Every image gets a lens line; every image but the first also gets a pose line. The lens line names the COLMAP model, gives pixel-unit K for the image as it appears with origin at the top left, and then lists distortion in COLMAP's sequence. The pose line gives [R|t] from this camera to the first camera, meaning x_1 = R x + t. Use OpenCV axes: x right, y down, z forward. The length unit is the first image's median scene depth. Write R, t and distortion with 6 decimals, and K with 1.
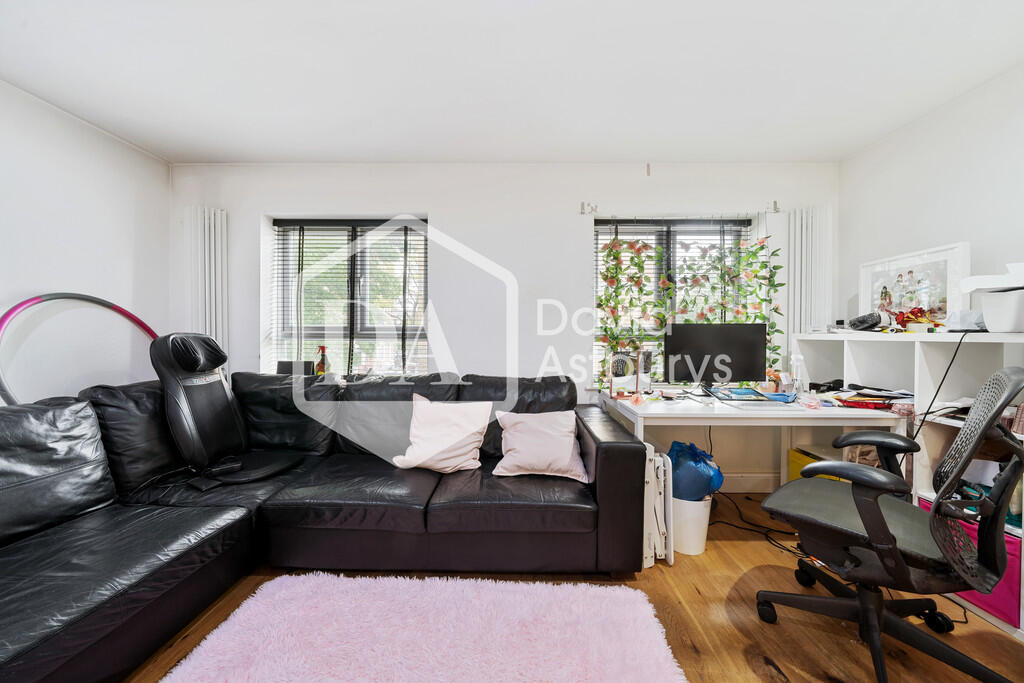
lens RADIAL K [[356.8, 0, 510.2], [0, 356.8, 338.3], [0, 0, 1]] dist [-0.001421, -0.000109]
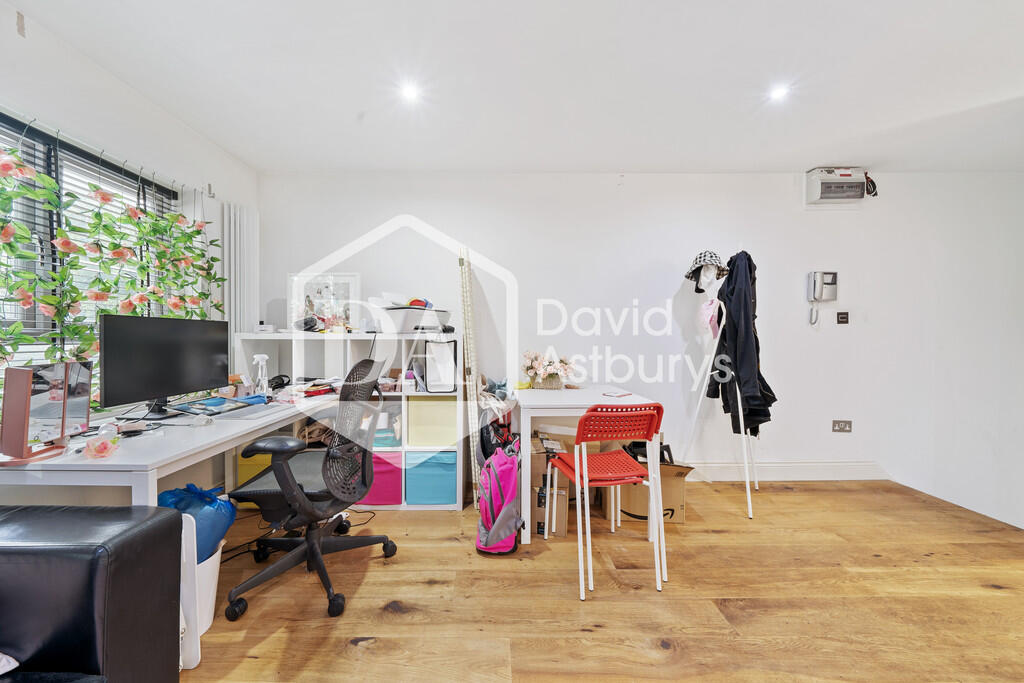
lens RADIAL K [[356.8, 0, 509.1], [0, 356.8, 337.3], [0, 0, 1]] dist [-0.001421, -0.000109]
pose [[-0.031749, -0.003545, 0.999490, -0.194050], [0.002524, 0.999990, 0.003627, -0.003526], [-0.999493, 0.002638, -0.031740, 0.314578]]
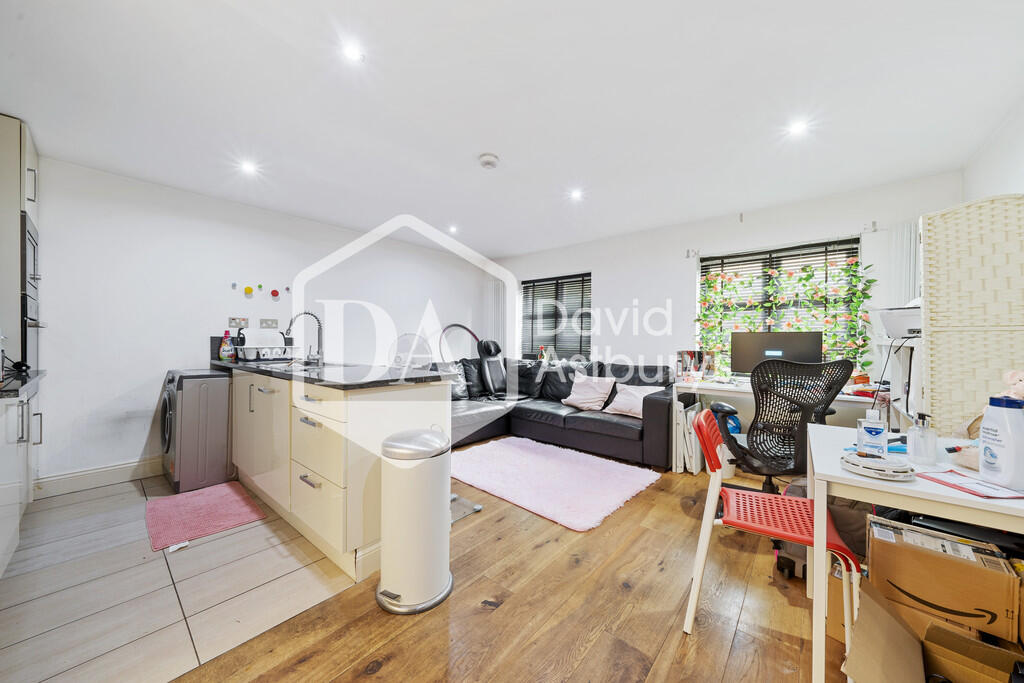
lens RADIAL K [[356.8, 0, 509.8], [0, 356.8, 343.5], [0, 0, 1]] dist [-0.001421, -0.000109]
pose [[0.769872, 0.007532, -0.638154, 0.659644], [-0.008658, 0.999962, 0.001357, 0.009187], [0.638140, 0.004480, 0.769908, -0.677822]]
